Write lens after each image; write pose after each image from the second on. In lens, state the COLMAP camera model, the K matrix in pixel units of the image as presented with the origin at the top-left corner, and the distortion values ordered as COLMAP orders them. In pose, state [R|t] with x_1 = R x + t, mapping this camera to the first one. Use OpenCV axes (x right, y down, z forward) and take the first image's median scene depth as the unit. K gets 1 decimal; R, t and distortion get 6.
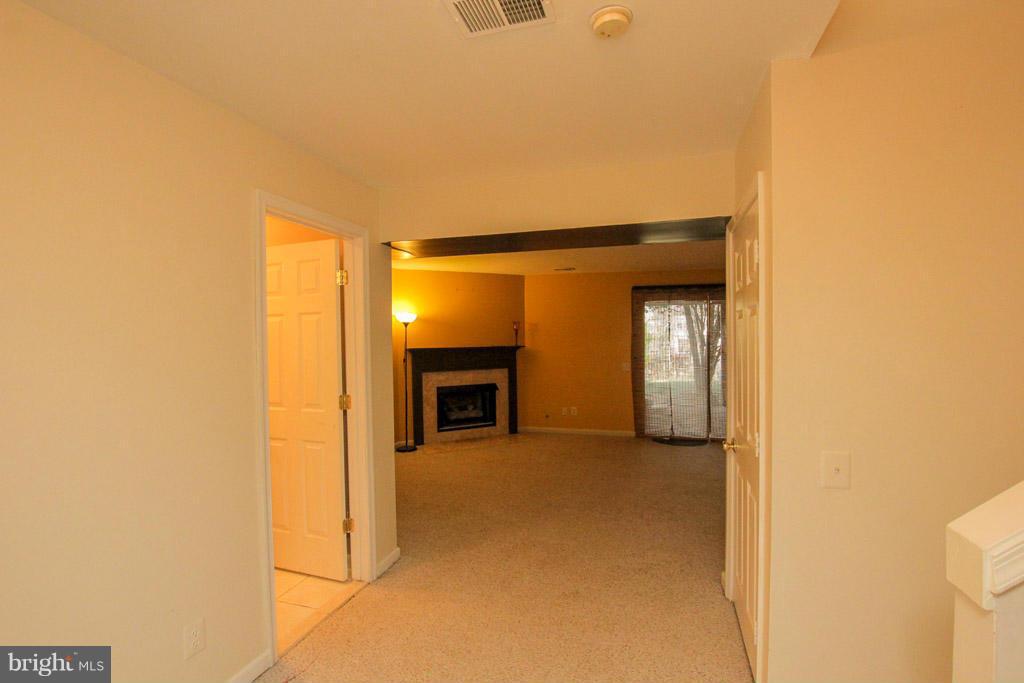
lens RADIAL K [[475.7, 0, 515.0], [0, 475.7, 344.9], [0, 0, 1]] dist [-0.033400, -0.000008]
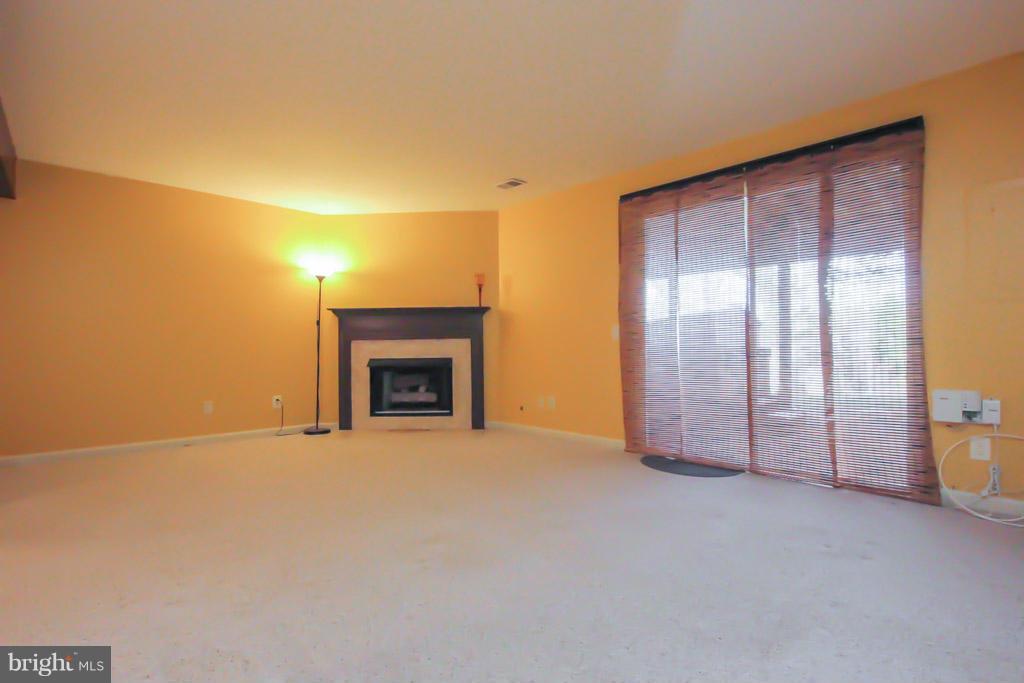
lens RADIAL K [[475.7, 0, 515.0], [0, 475.7, 344.9], [0, 0, 1]] dist [-0.033400, -0.000008]
pose [[0.872688, -0.001498, -0.488276, 0.410367], [-0.007594, 0.999833, -0.016639, 0.072899], [0.488219, 0.018228, 0.872531, 0.408747]]
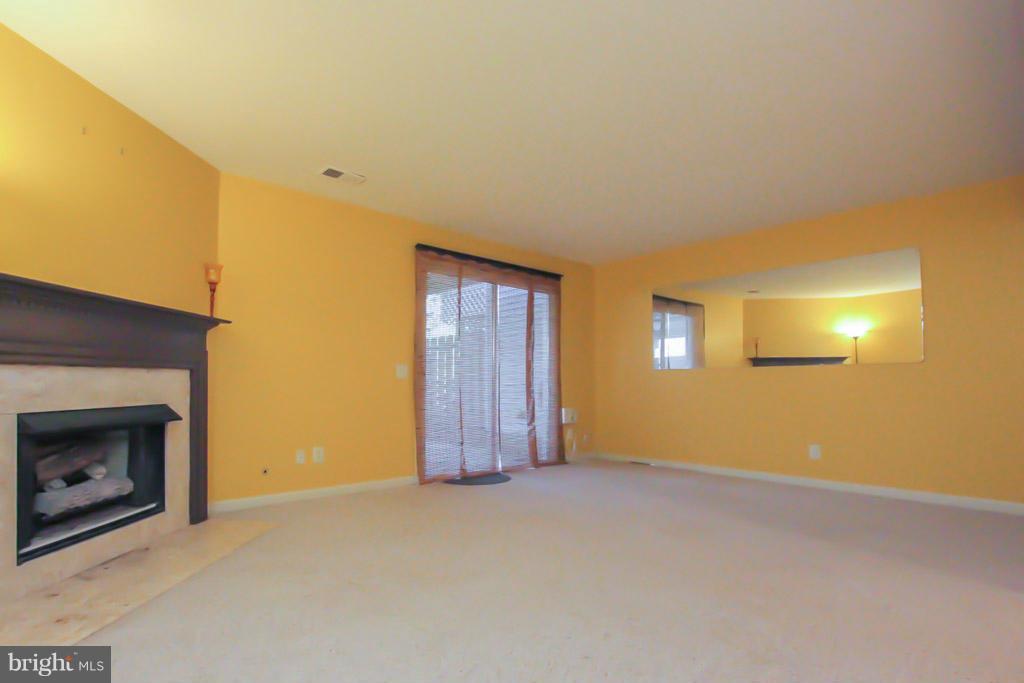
lens RADIAL K [[509.0, 0, 487.0], [0, 509.0, 370.4], [0, 0, 1]] dist [-0.030594, -0.000382]
pose [[0.533241, 0.034105, 0.845276, -0.259727], [0.001624, 0.999144, -0.041338, 0.070935], [-0.845962, 0.023416, 0.532729, 0.551851]]
